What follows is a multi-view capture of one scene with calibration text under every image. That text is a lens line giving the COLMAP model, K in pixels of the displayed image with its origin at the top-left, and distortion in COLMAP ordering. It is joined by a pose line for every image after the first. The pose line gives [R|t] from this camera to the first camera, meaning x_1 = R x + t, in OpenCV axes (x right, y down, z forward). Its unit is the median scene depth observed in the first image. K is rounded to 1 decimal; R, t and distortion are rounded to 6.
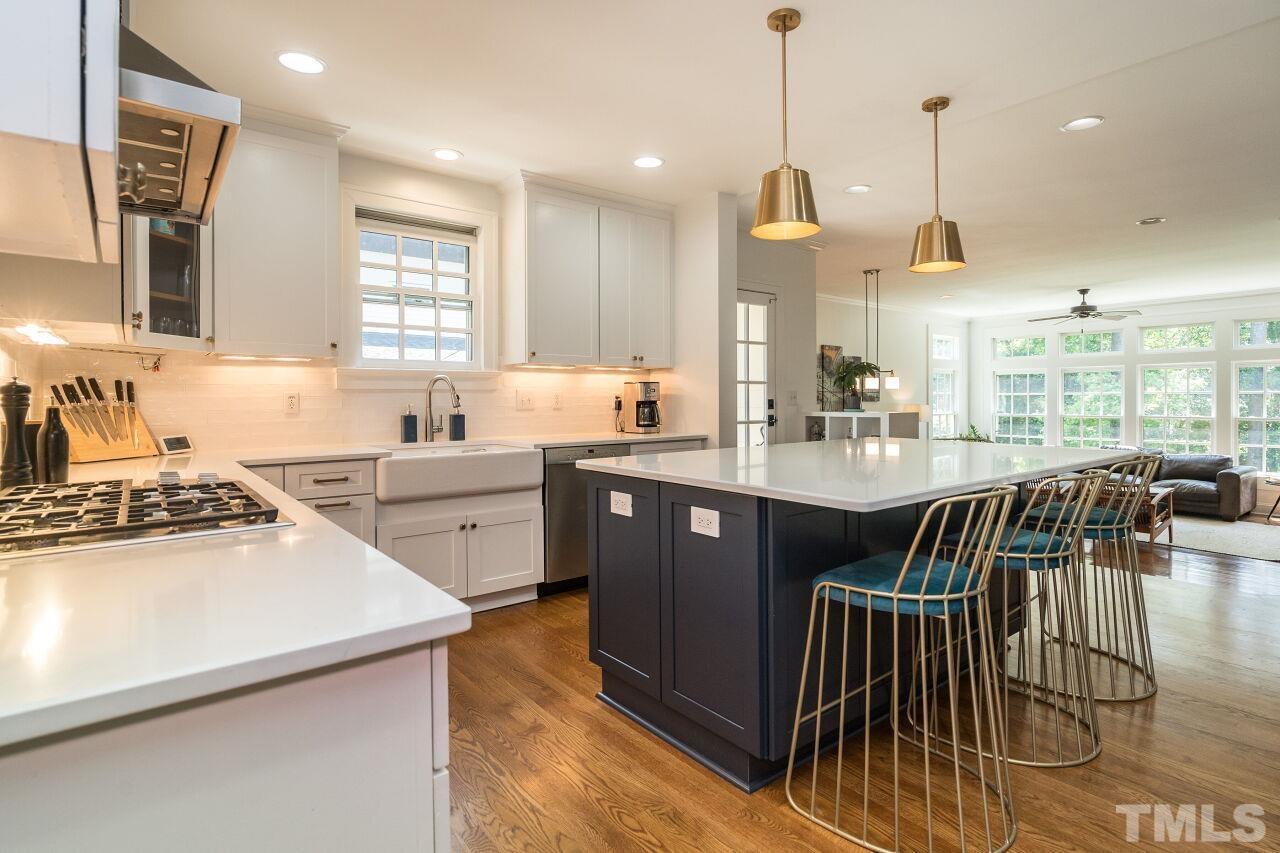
lens RADIAL K [[661.5, 0, 642.2], [0, 661.5, 396.5], [0, 0, 1]] dist [0.001944, 0.000668]
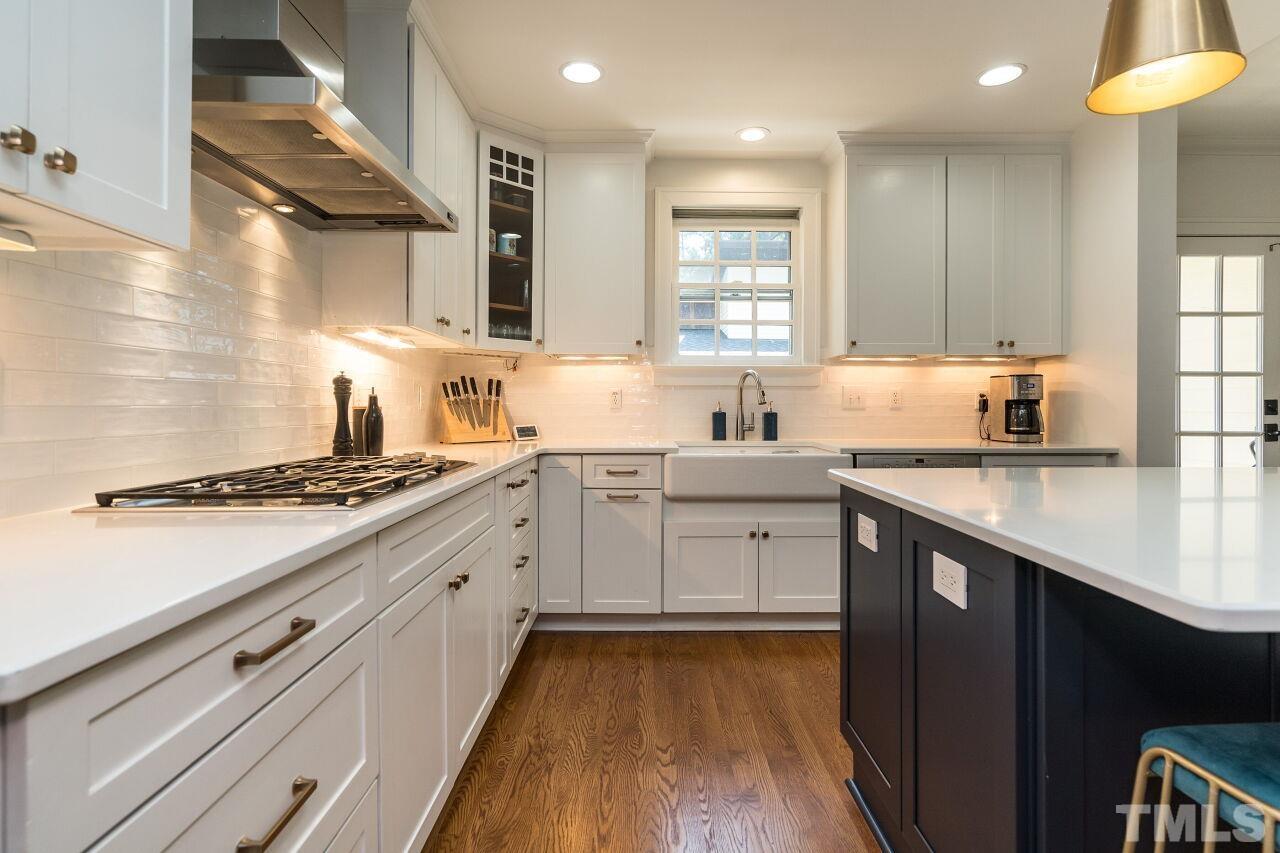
lens RADIAL K [[631.0, 0, 642.2], [0, 631.0, 401.3], [0, 0, 1]] dist [-0.001071, 0.000337]
pose [[0.786885, 0.004512, -0.617083, 0.131051], [-0.005206, 0.999986, 0.000673, 0.012141], [0.617077, 0.002683, 0.786898, 0.197018]]
